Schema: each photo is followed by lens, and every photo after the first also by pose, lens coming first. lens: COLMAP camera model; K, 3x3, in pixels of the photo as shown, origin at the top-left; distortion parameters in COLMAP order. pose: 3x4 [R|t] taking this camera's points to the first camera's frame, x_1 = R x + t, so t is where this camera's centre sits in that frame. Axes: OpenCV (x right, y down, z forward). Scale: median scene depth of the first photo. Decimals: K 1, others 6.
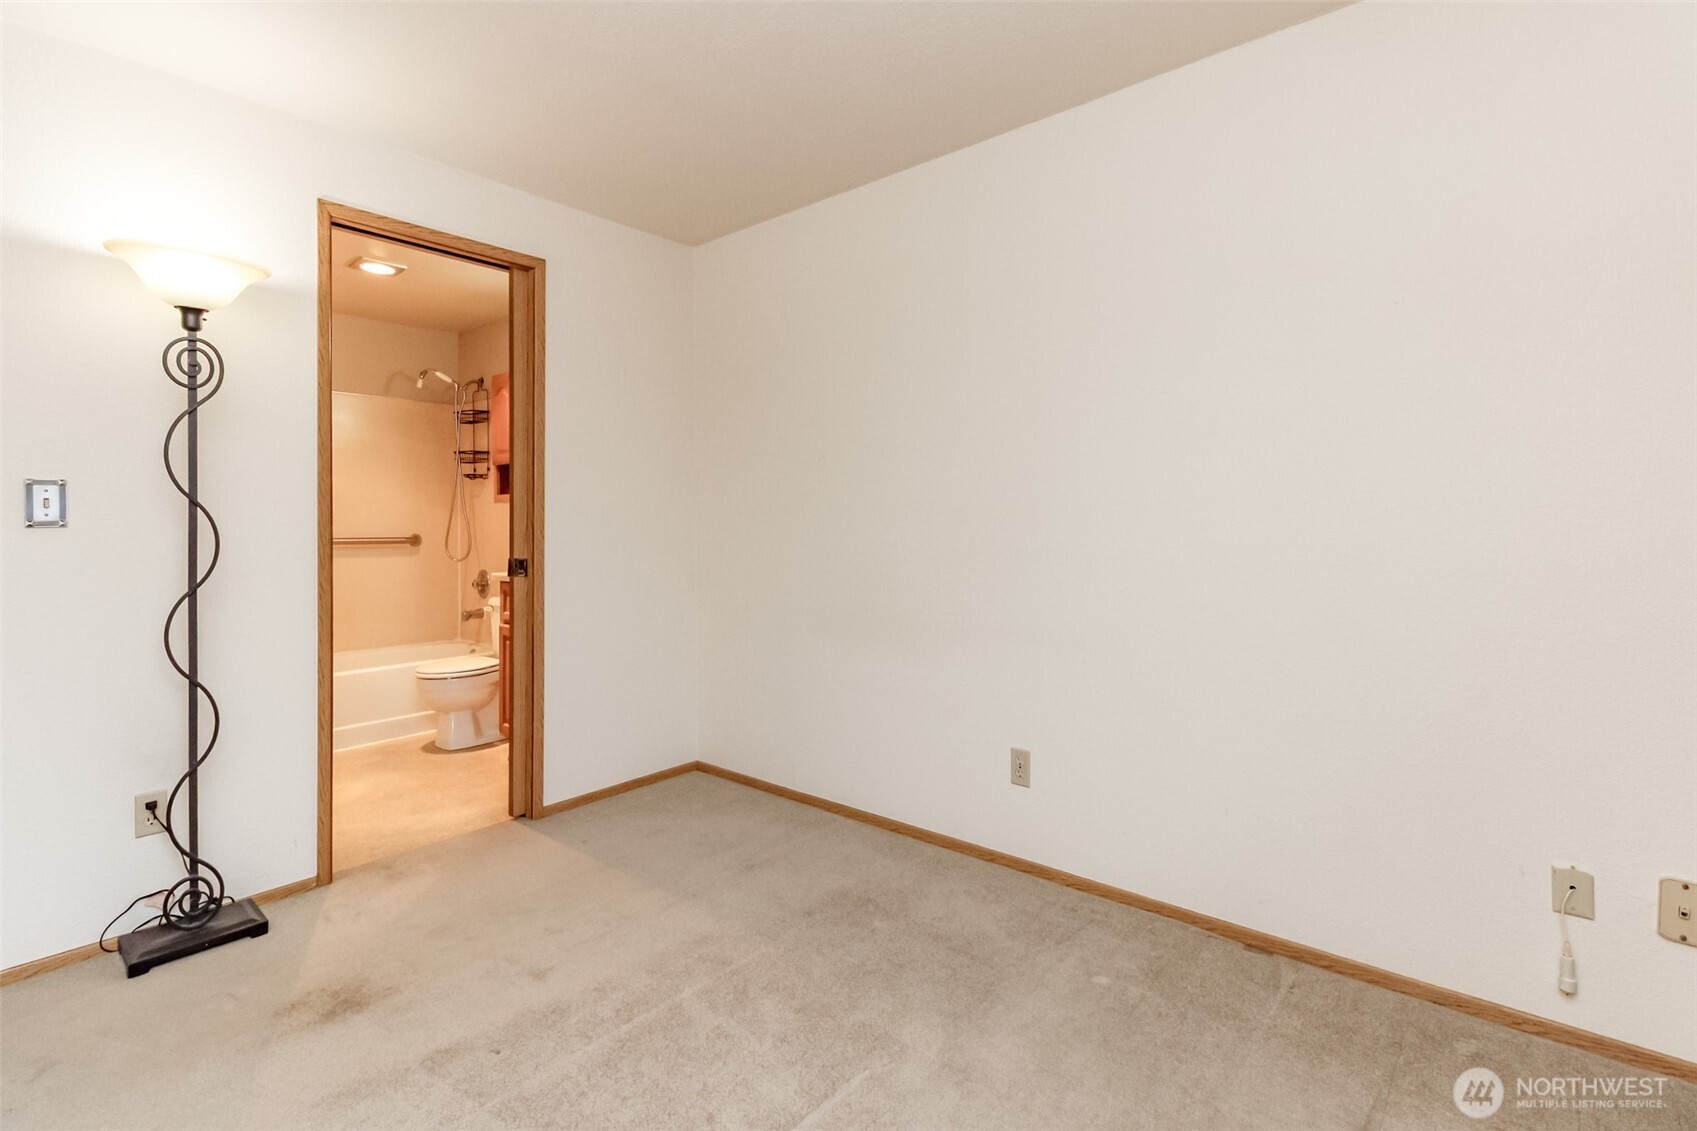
lens RADIAL K [[780.5, 0, 842.4], [0, 780.5, 527.1], [0, 0, 1]] dist [0.005345, -0.000377]
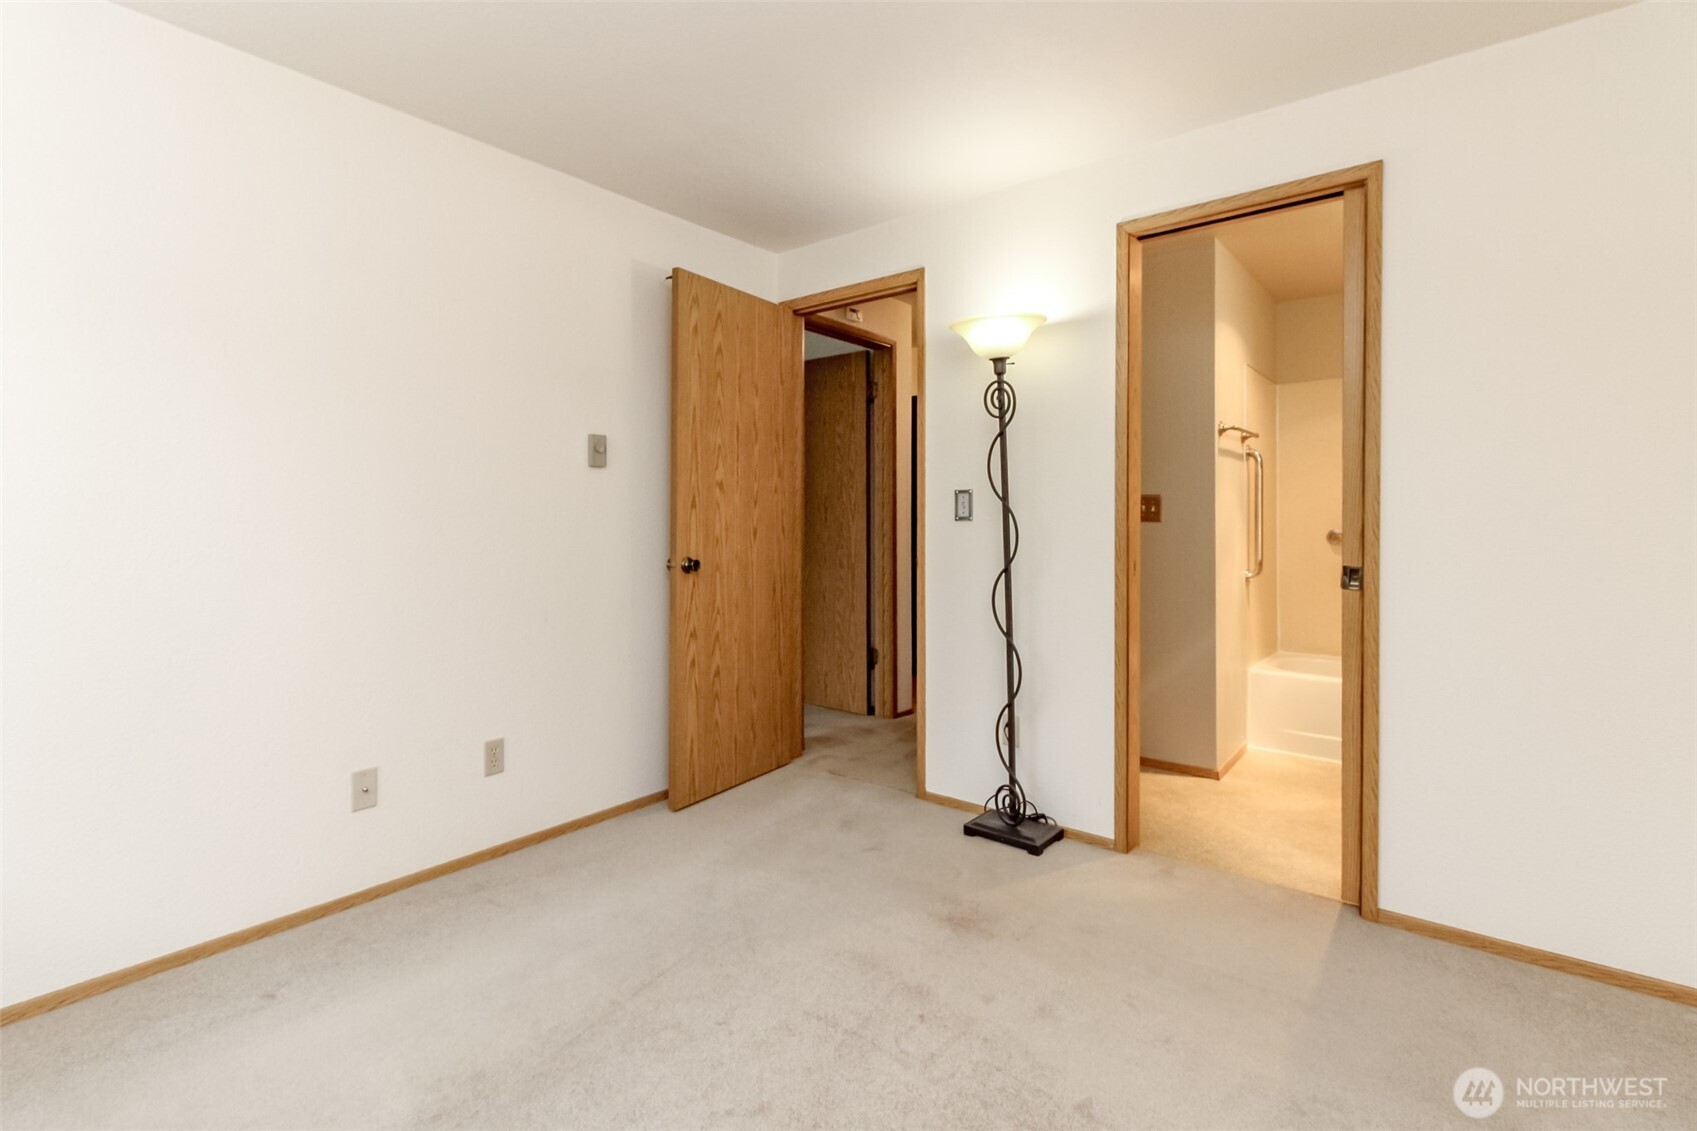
lens RADIAL K [[780.5, 0, 842.4], [0, 780.5, 527.1], [0, 0, 1]] dist [0.005345, -0.000377]
pose [[0.027998, 0.013596, -0.999516, 0.399556], [-0.009378, 0.999867, 0.013338, -0.005847], [0.999564, 0.009000, 0.028122, 0.564029]]
